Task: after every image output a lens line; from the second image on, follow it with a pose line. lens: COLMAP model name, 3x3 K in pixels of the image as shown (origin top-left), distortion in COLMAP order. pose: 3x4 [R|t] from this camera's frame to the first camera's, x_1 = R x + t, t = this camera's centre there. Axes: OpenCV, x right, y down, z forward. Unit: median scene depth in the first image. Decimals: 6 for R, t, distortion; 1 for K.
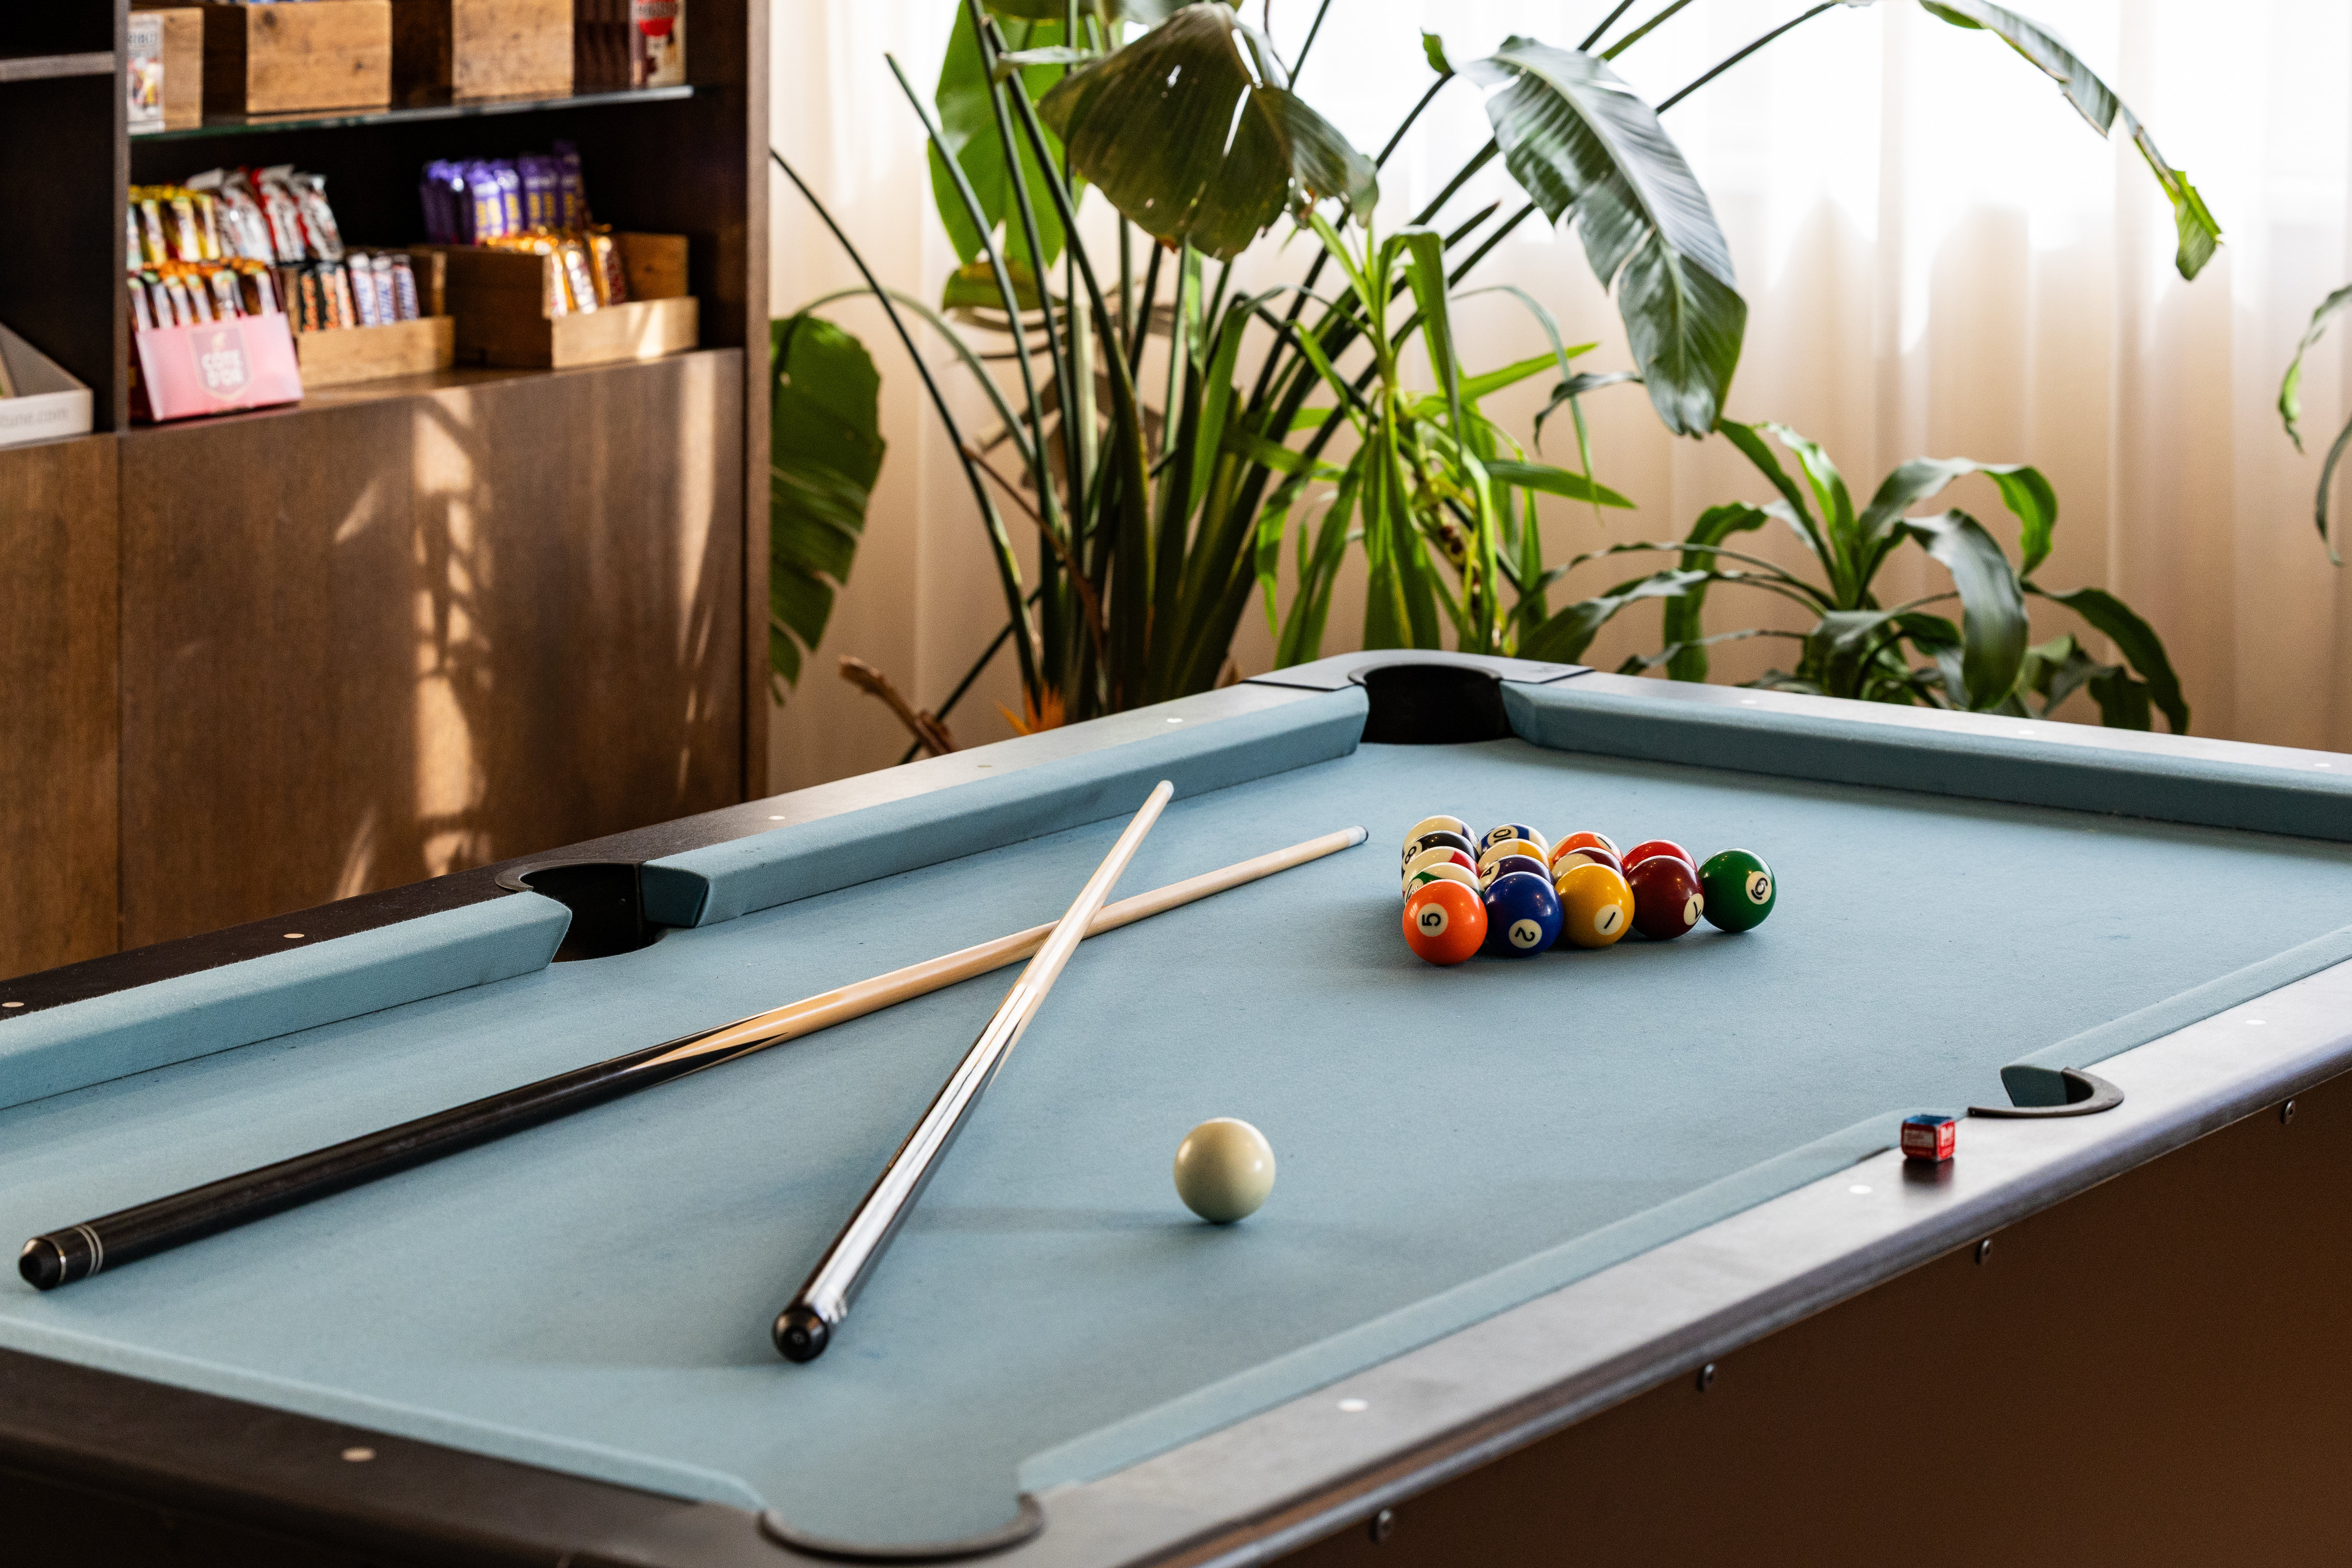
lens RADIAL K [[5863.8, 0, 1180.3], [0, 5863.8, 780.9], [0, 0, 1]] dist [-0.281847, 0.000000]
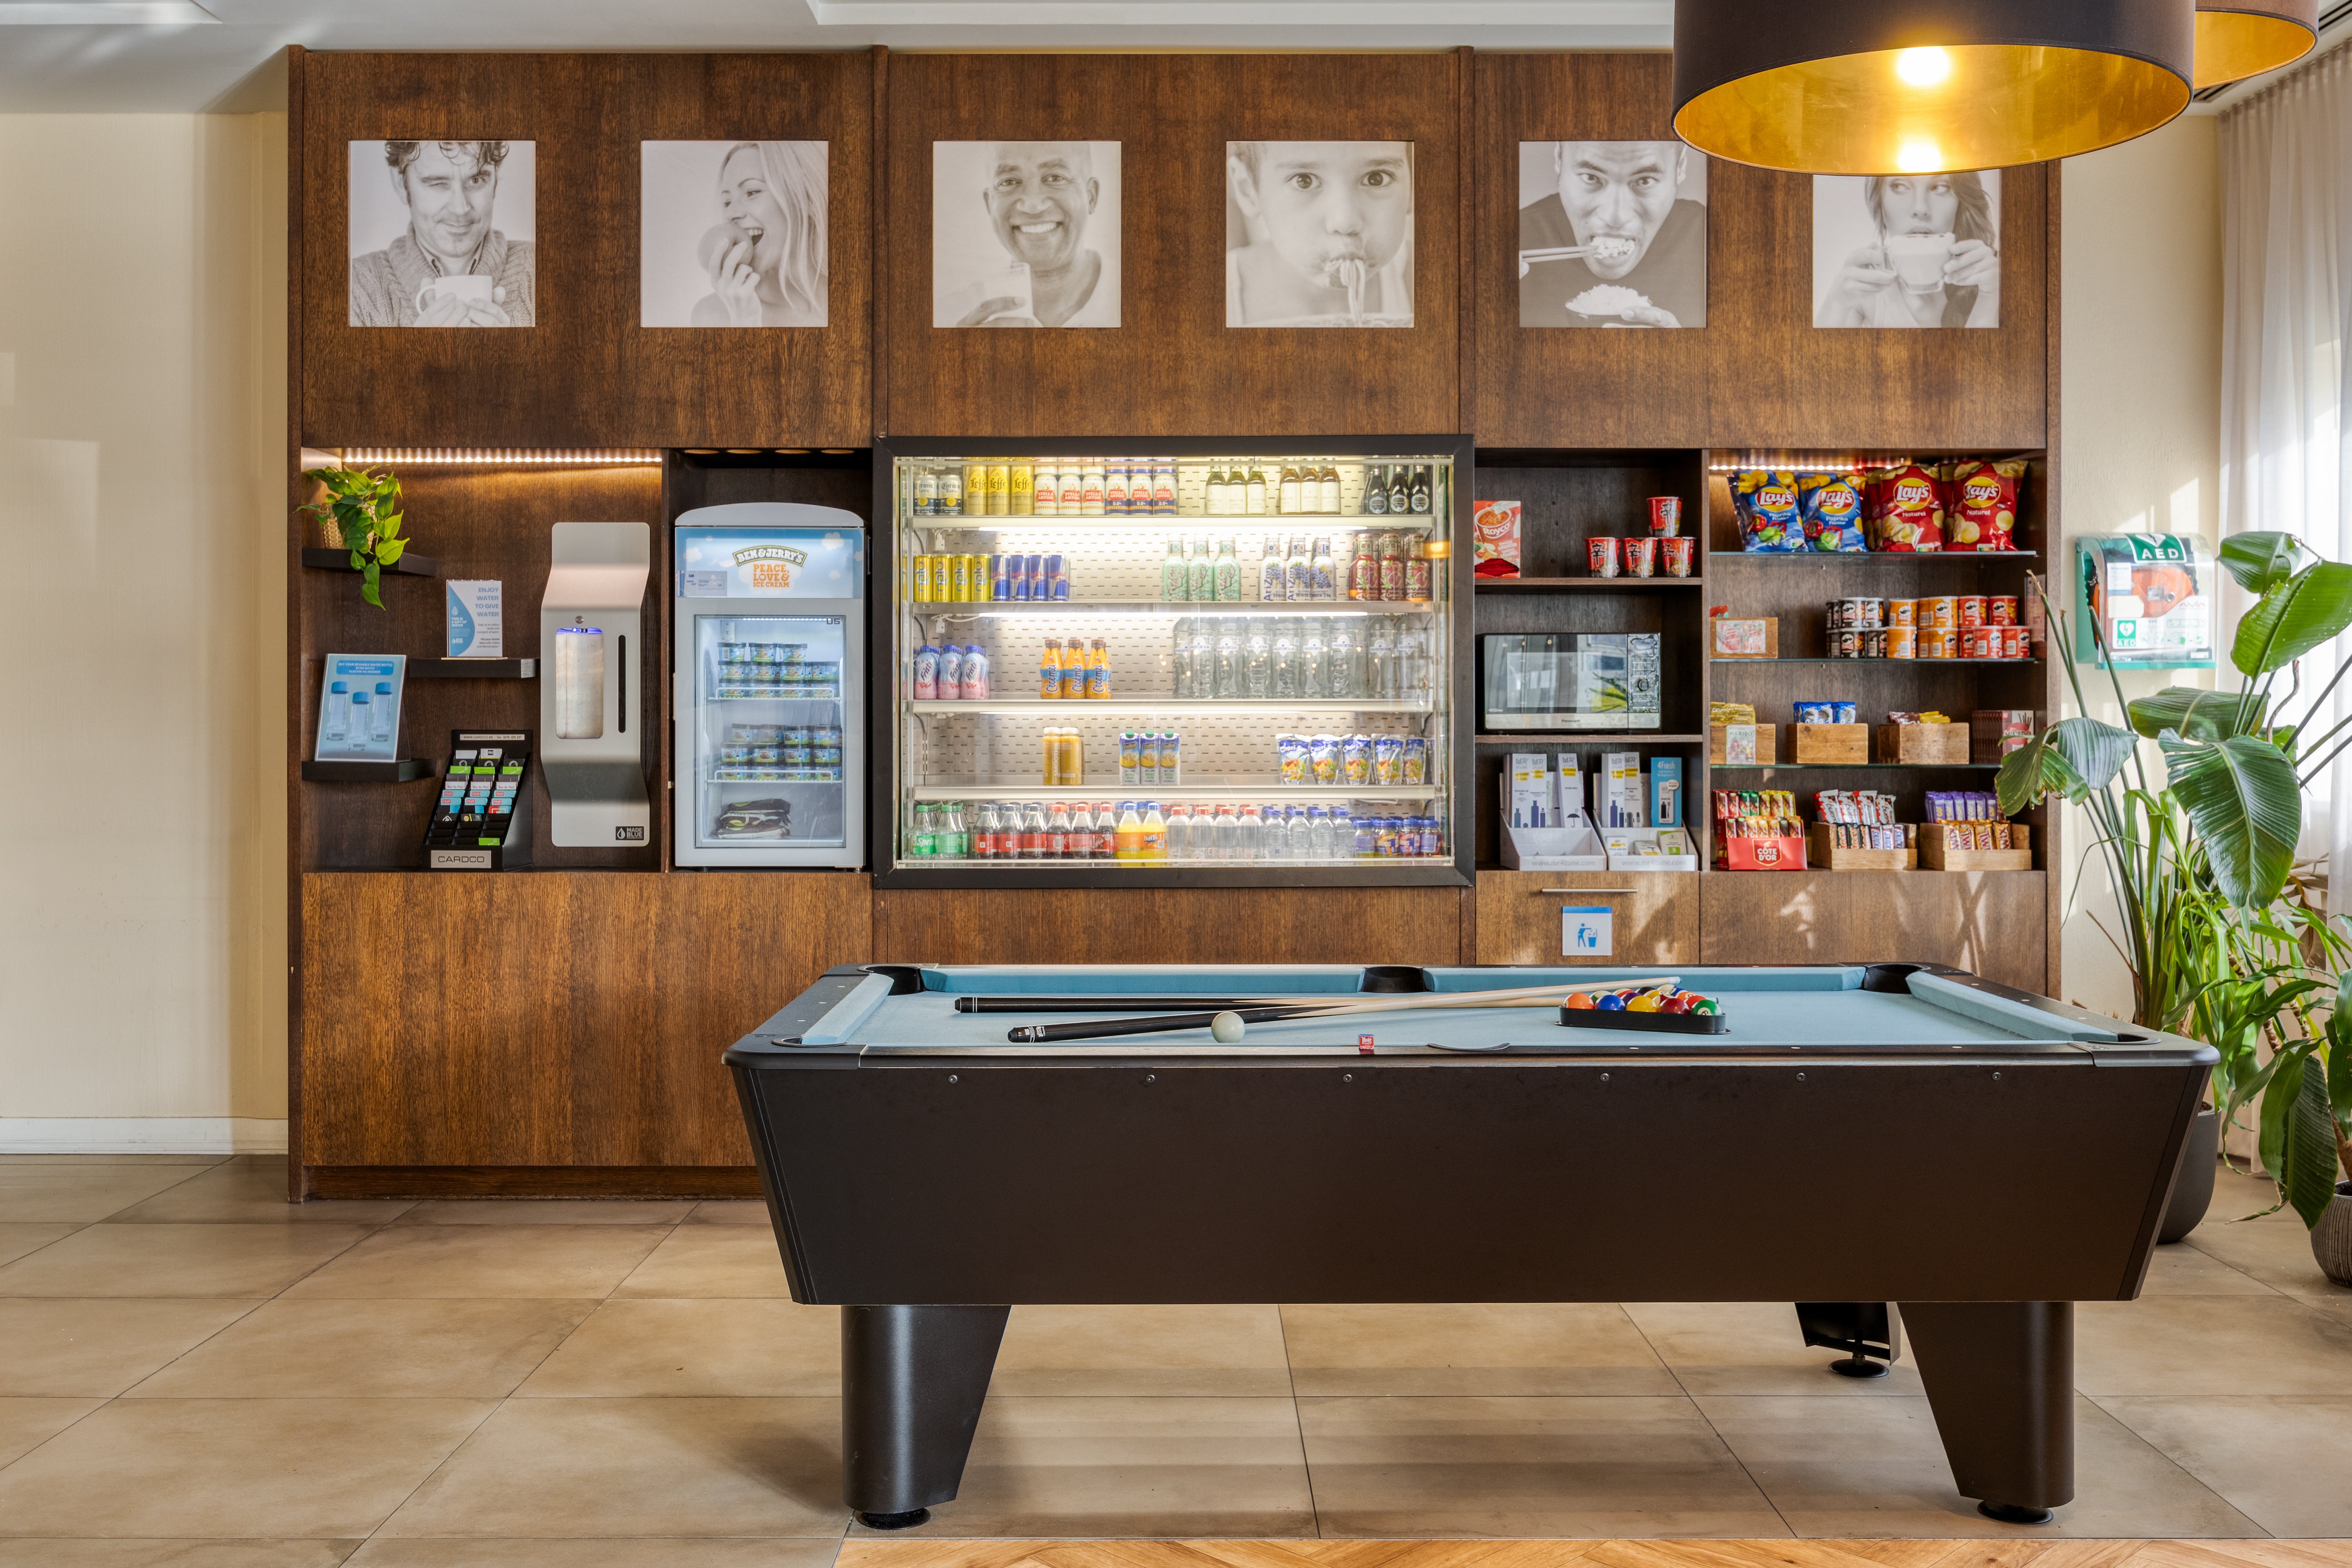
lens RADIAL K [[2253.8, 0, 1156.1], [0, 2253.8, 741.1], [0, 0, 1]] dist [0.006666, 0.000000]
pose [[0.576983, -0.002642, -0.816752, 0.511970], [-0.145327, 0.983705, -0.105846, 0.029010], [0.803723, 0.179768, 0.567198, 0.152681]]
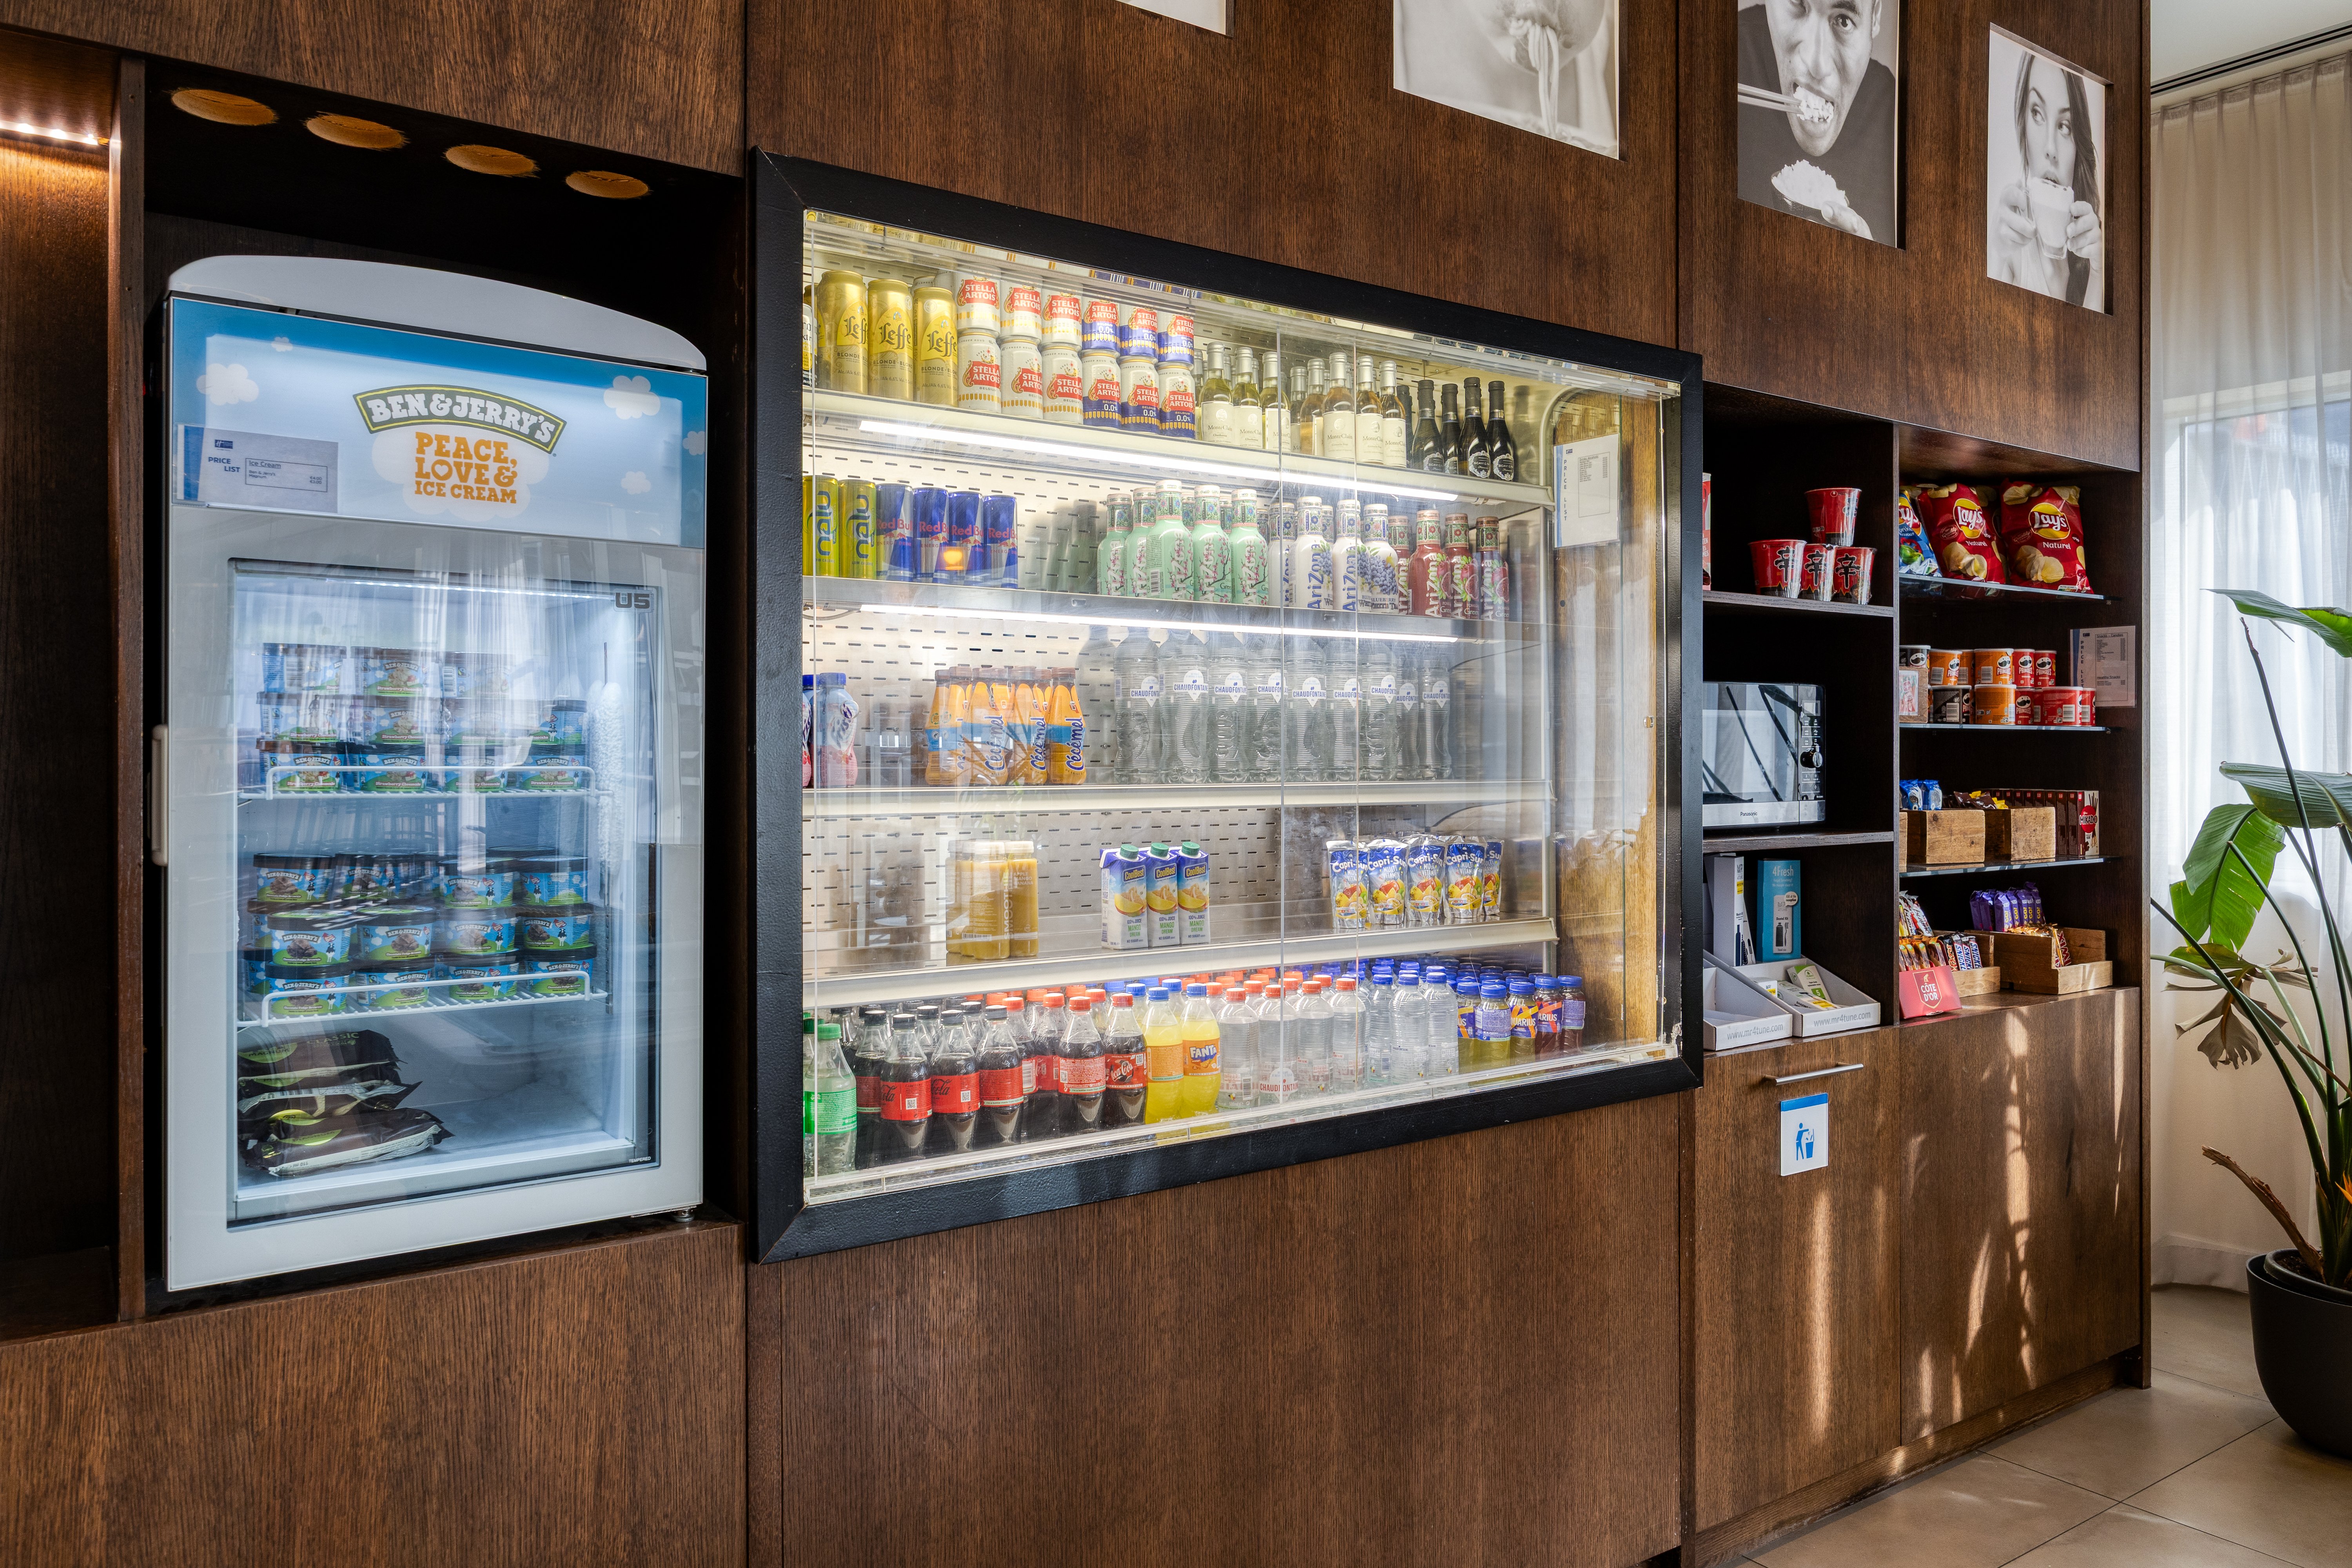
lens RADIAL K [[1654.4, 0, 1192.4], [0, 1654.4, 761.3], [0, 0, 1]] dist [-0.004171, -0.002298]
pose [[0.947787, -0.008879, -0.318779, -0.212397], [-0.049916, 0.983161, -0.175792, -0.035215], [0.314972, 0.182525, 0.931384, 0.364032]]
